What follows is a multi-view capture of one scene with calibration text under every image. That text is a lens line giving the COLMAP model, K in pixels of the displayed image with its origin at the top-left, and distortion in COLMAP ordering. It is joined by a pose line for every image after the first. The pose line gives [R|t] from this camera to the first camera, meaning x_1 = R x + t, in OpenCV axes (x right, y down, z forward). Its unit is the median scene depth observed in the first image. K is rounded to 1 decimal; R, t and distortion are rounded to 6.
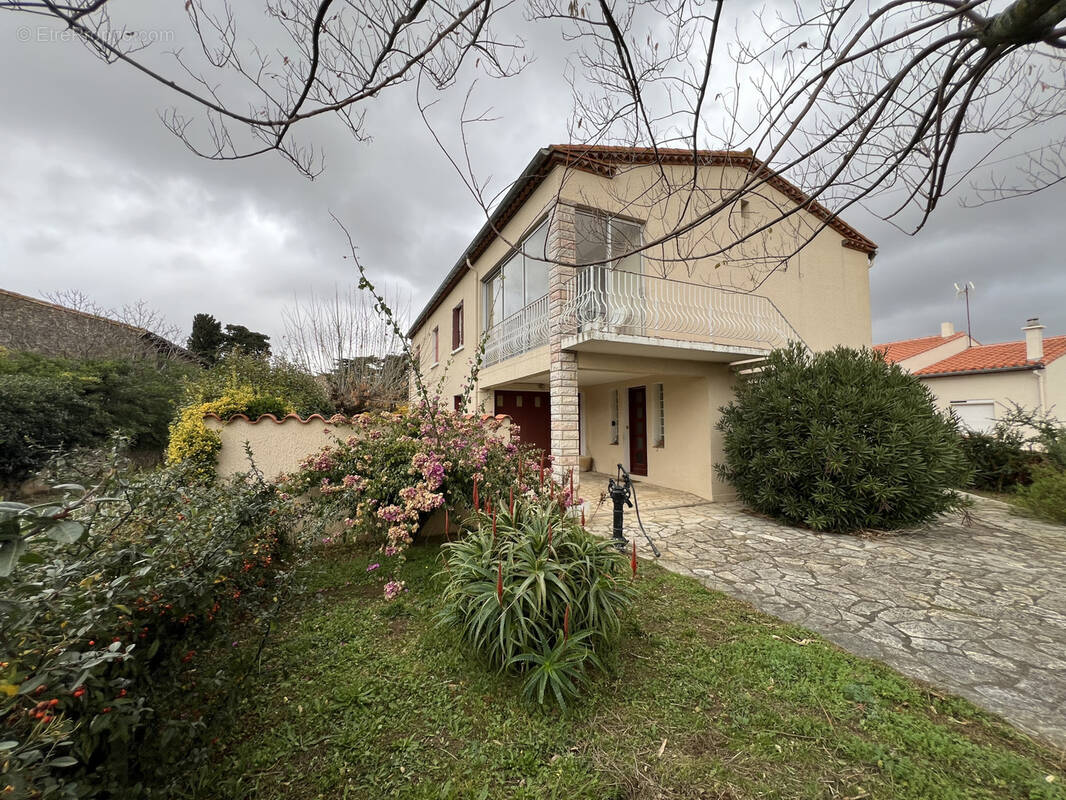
lens RADIAL K [[412.6, 0, 532.5], [0, 412.6, 401.1], [0, 0, 1]] dist [0.016541, 0.000049]
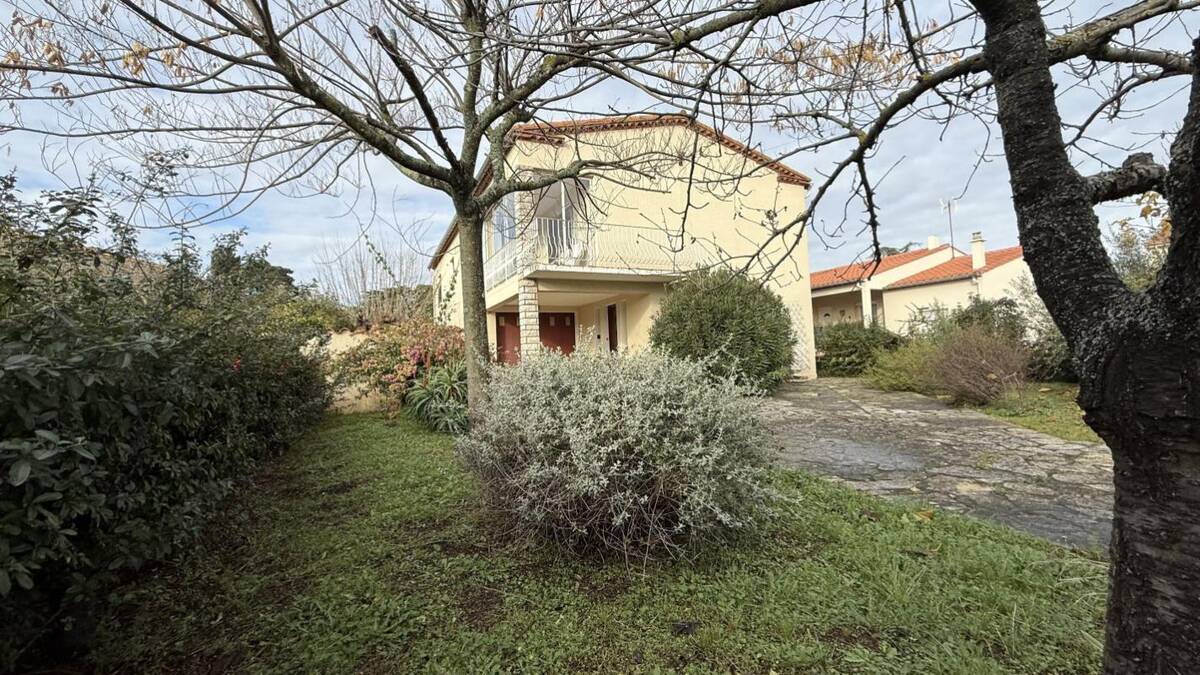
lens RADIAL K [[485.1, 0, 600.6], [0, 485.1, 335.8], [0, 0, 1]] dist [-0.000978, 0.000004]
pose [[0.999219, -0.039315, 0.003899, 0.291227], [0.039276, 0.999183, 0.009526, 0.056579], [-0.004270, -0.009365, 0.999947, -0.557867]]
